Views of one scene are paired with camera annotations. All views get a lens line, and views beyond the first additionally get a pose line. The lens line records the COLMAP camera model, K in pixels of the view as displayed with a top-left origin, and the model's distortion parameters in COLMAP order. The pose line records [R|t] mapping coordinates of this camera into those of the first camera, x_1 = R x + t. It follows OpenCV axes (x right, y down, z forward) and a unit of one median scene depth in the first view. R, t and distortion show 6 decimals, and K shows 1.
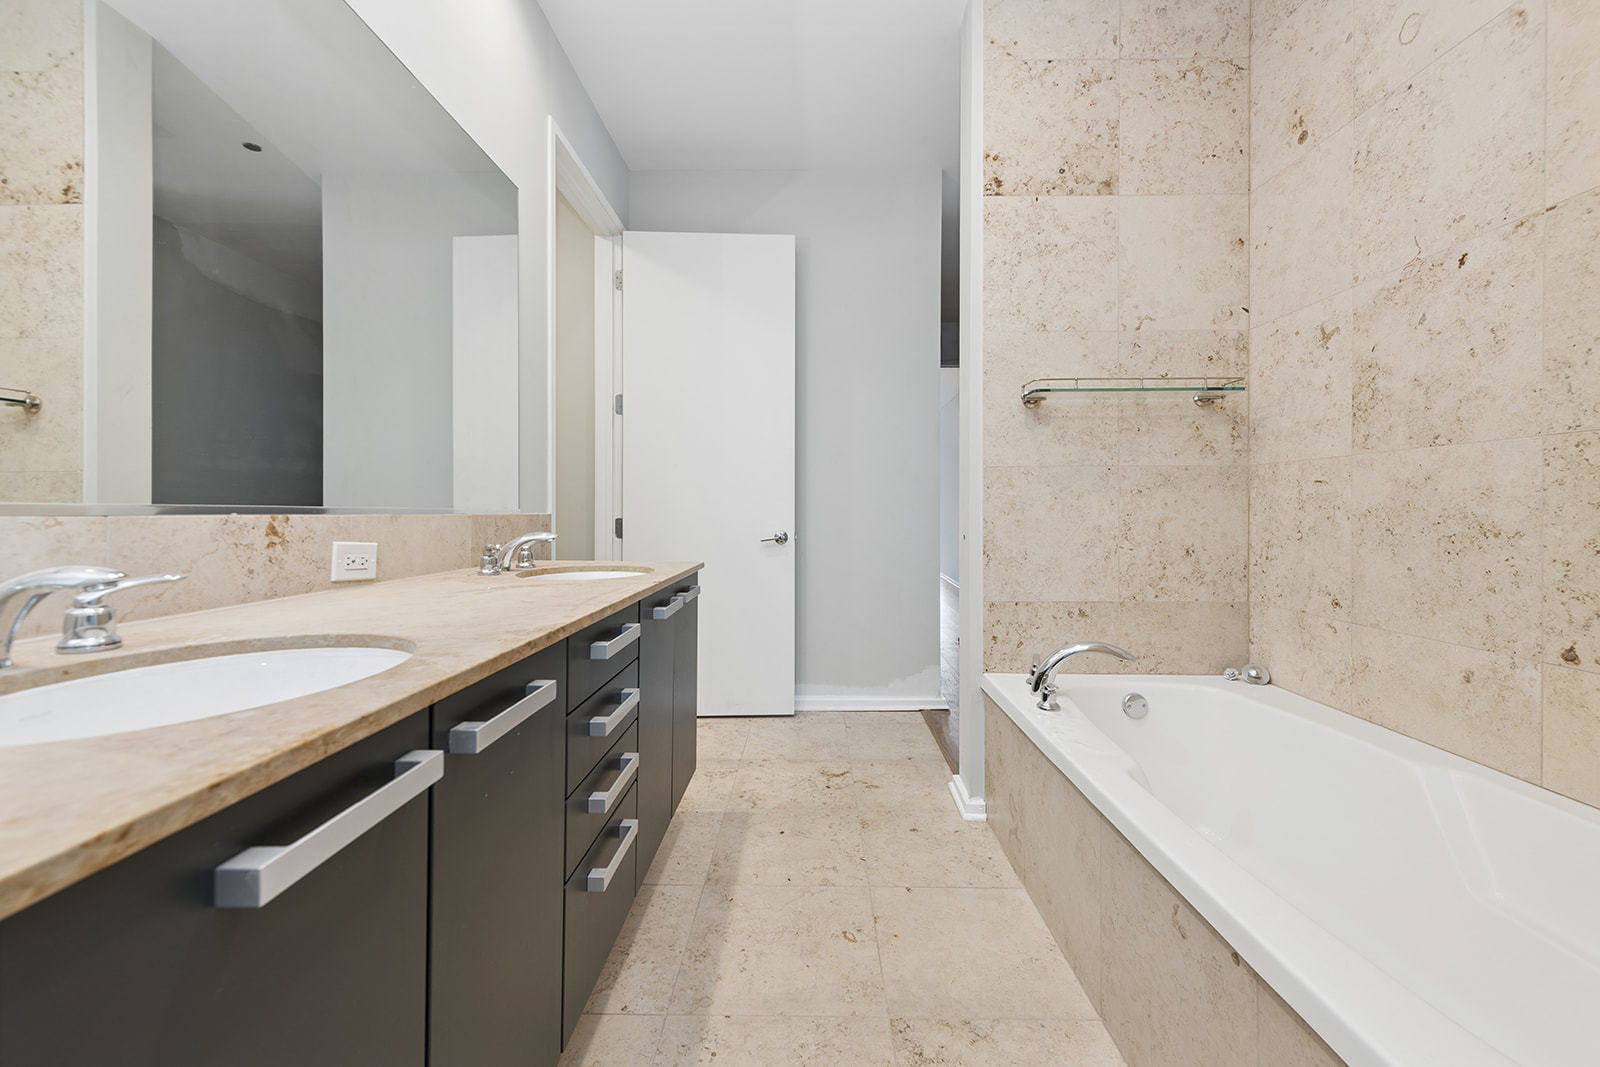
lens RADIAL K [[640.7, 0, 797.7], [0, 640.7, 512.2], [0, 0, 1]] dist [0.021980, -0.005475]
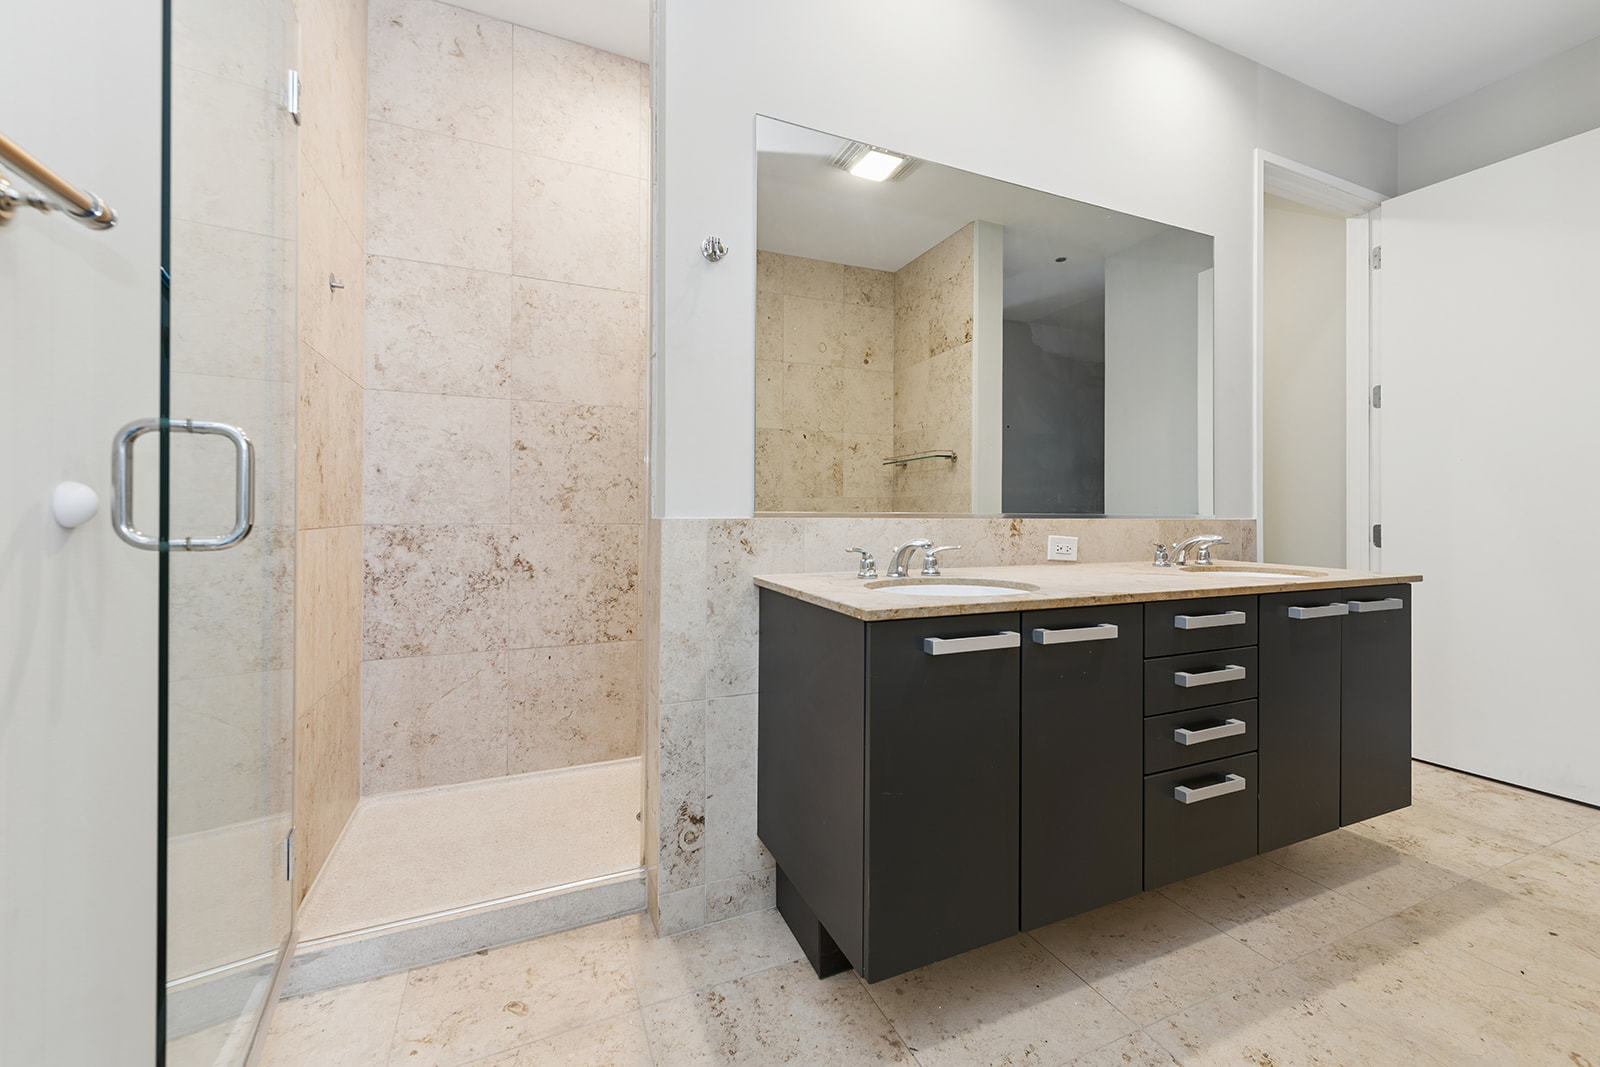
lens RADIAL K [[640.7, 0, 797.7], [0, 640.7, 512.2], [0, 0, 1]] dist [0.021980, -0.005475]
pose [[0.409849, -0.002334, -0.912150, 0.336302], [-0.003011, 0.999988, -0.003911, -0.002613], [0.912148, 0.004349, 0.409837, -0.157856]]
